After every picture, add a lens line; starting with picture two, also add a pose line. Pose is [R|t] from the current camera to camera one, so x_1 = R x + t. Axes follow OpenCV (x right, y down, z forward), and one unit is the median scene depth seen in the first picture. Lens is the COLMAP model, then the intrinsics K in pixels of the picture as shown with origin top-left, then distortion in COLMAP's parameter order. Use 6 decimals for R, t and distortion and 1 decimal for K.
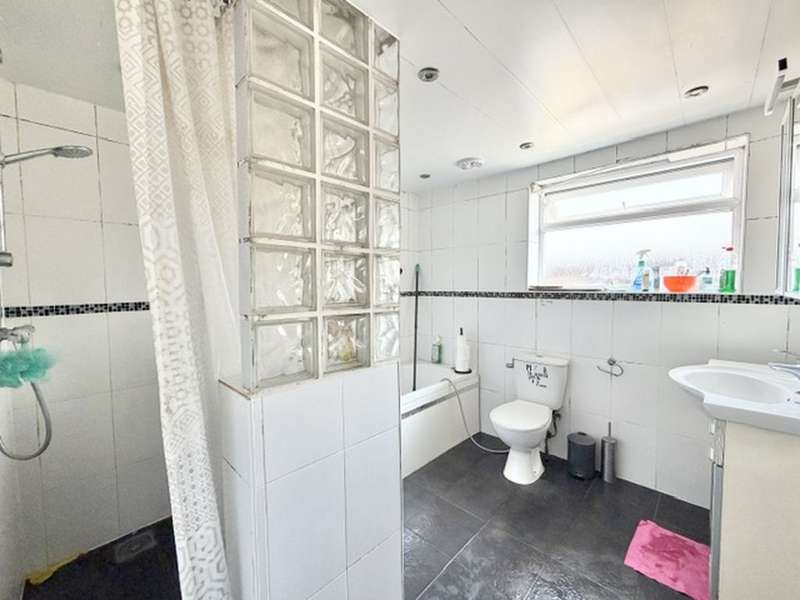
lens RADIAL K [[324.0, 0, 399.6], [0, 324.0, 300.7], [0, 0, 1]] dist [-0.000990, 0.000357]
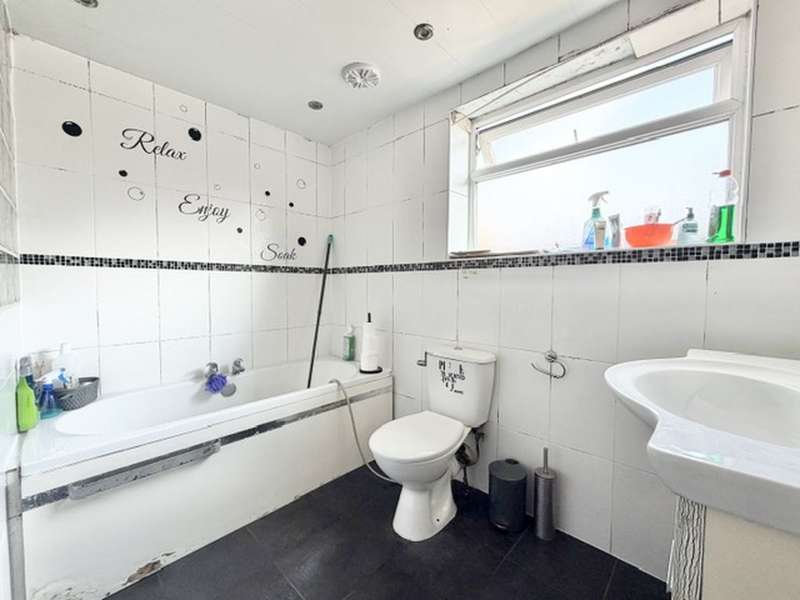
lens RADIAL K [[324.0, 0, 400.4], [0, 324.0, 300.3], [0, 0, 1]] dist [-0.000990, 0.000357]
pose [[0.999958, 0.007990, 0.004409, 0.327584], [-0.007970, 0.999958, -0.004460, 0.074079], [-0.004445, 0.004425, 0.999980, 0.316497]]
